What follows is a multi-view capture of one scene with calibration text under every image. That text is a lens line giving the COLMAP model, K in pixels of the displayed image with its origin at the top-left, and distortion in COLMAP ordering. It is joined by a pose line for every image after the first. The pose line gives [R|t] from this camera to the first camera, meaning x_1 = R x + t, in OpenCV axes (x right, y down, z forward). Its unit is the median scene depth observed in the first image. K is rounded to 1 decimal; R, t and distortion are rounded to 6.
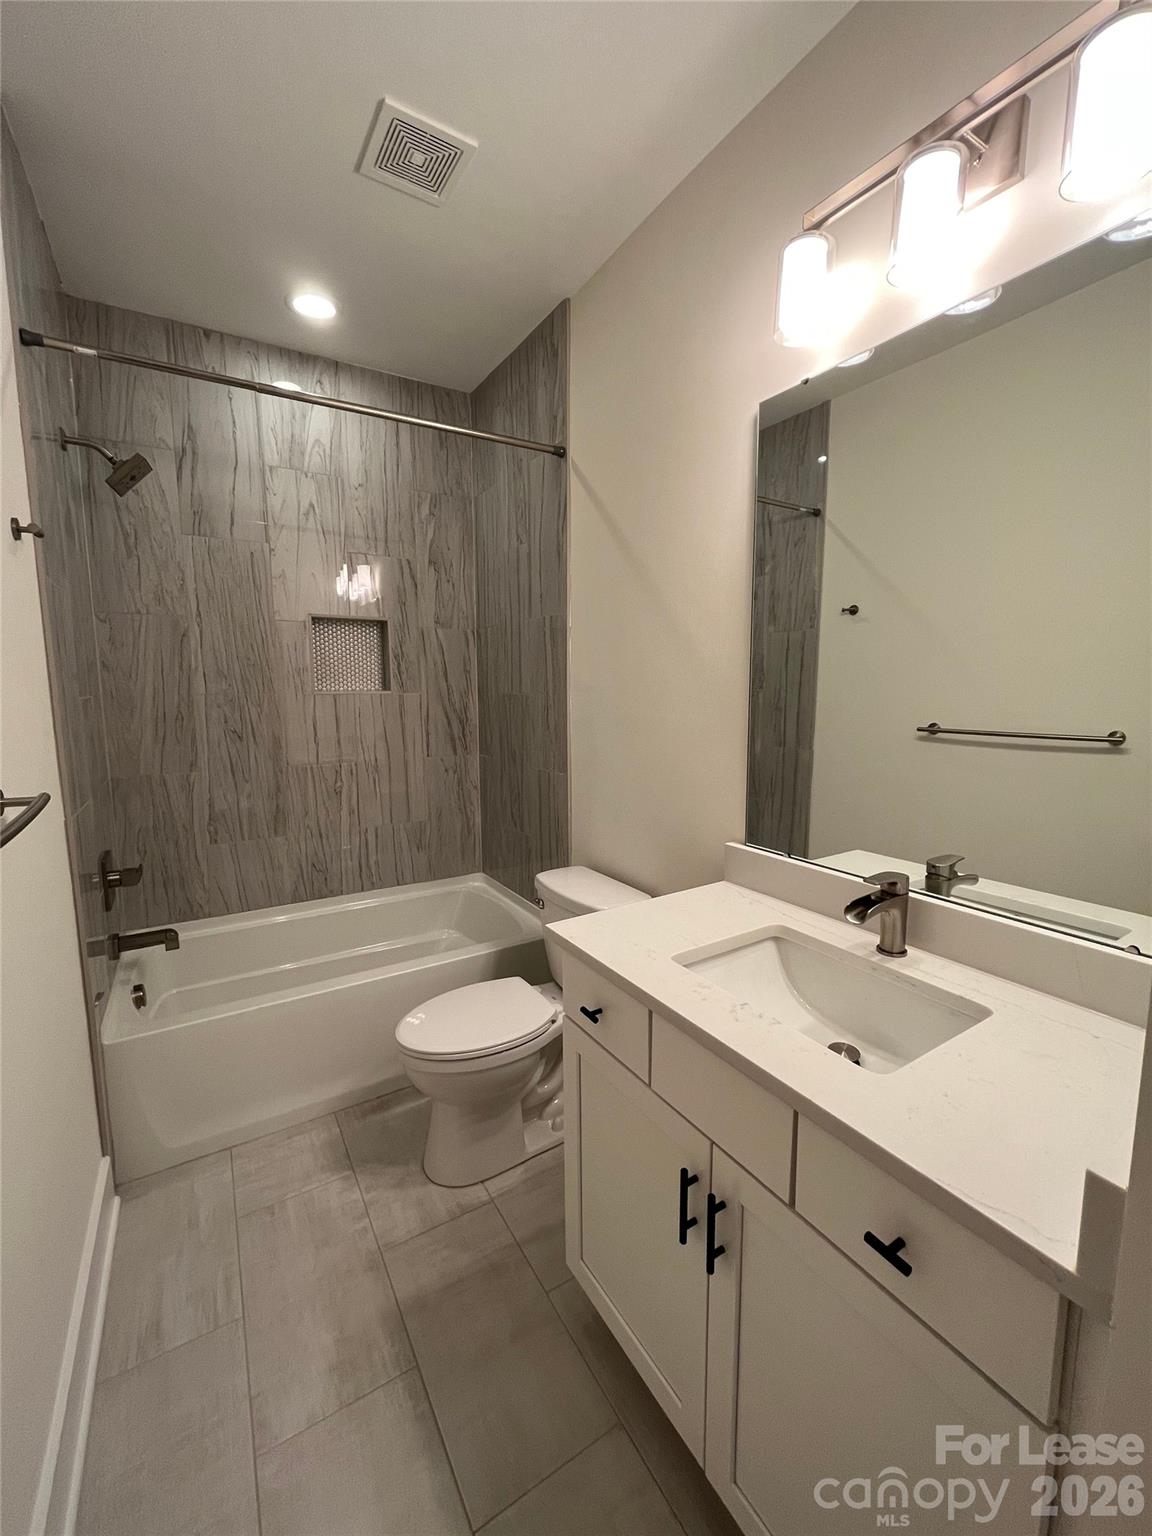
lens RADIAL K [[624.3, 0, 577.5], [0, 624.3, 764.7], [0, 0, 1]] dist [-0.003145, -0.000205]
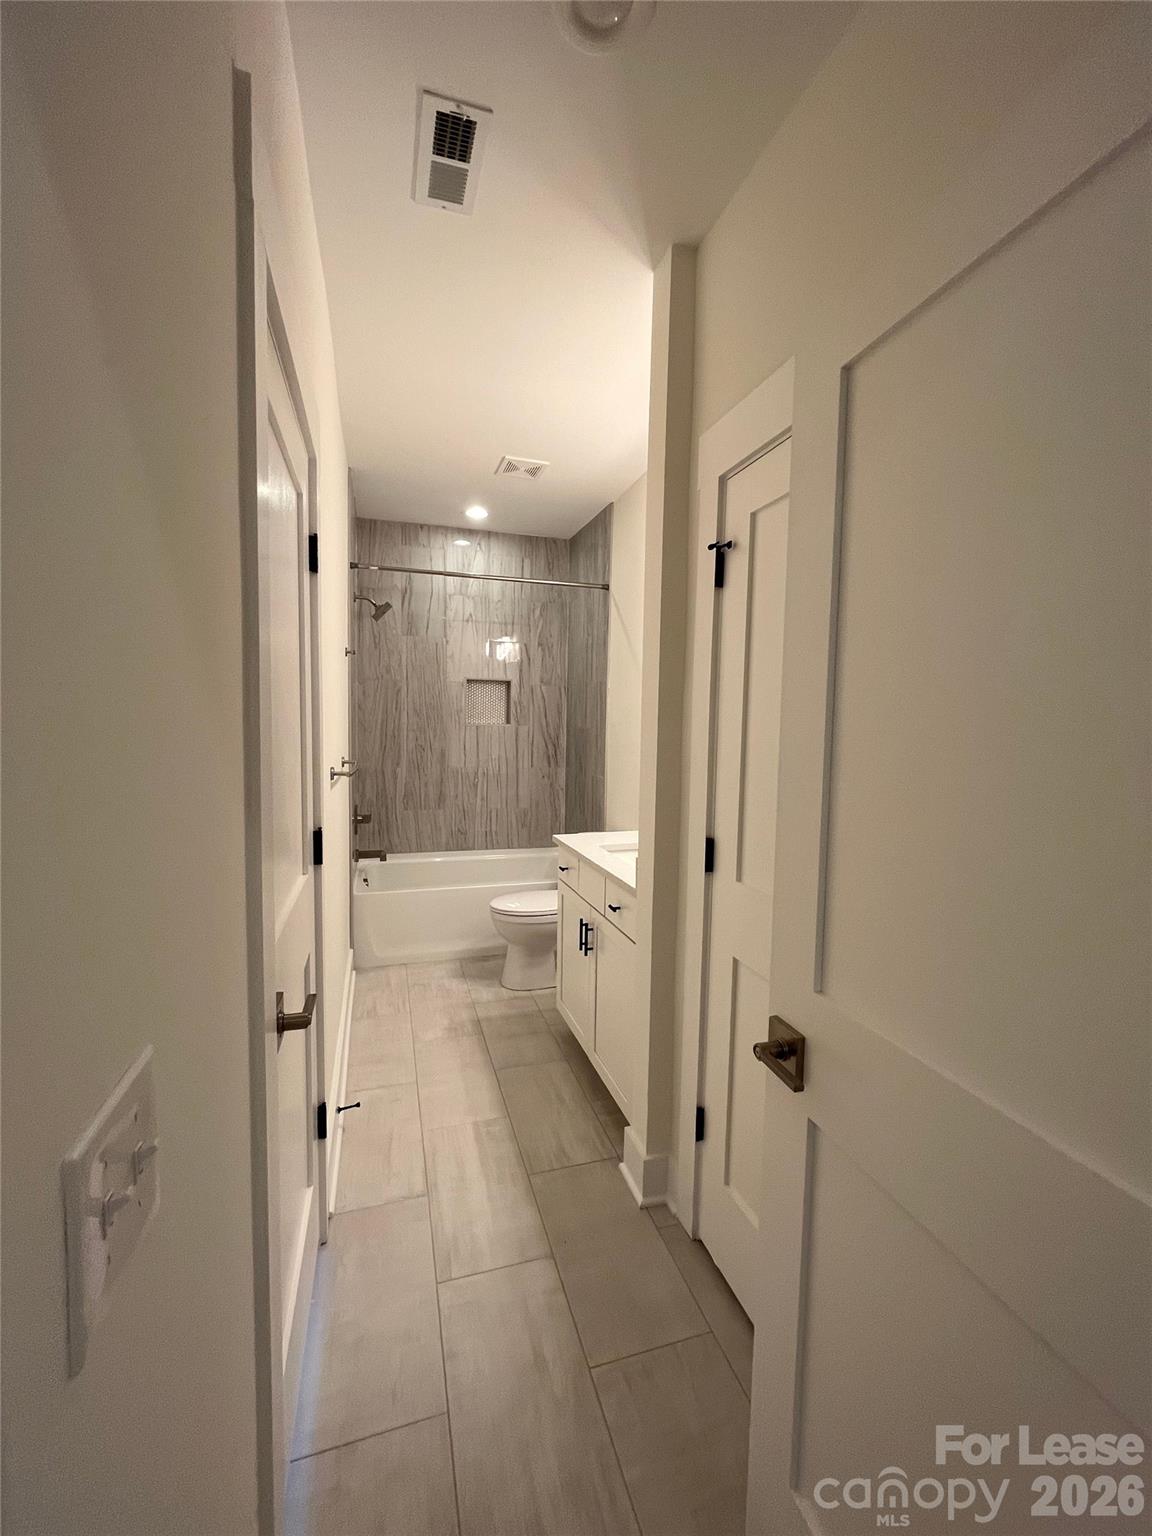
lens RADIAL K [[624.3, 0, 573.4], [0, 624.3, 766.7], [0, 0, 1]] dist [-0.003145, -0.000205]
pose [[0.968845, 0.039250, -0.244538, 0.281297], [-0.053386, 0.997248, -0.051445, 0.070458], [0.241845, 0.062897, 0.968274, -0.561305]]
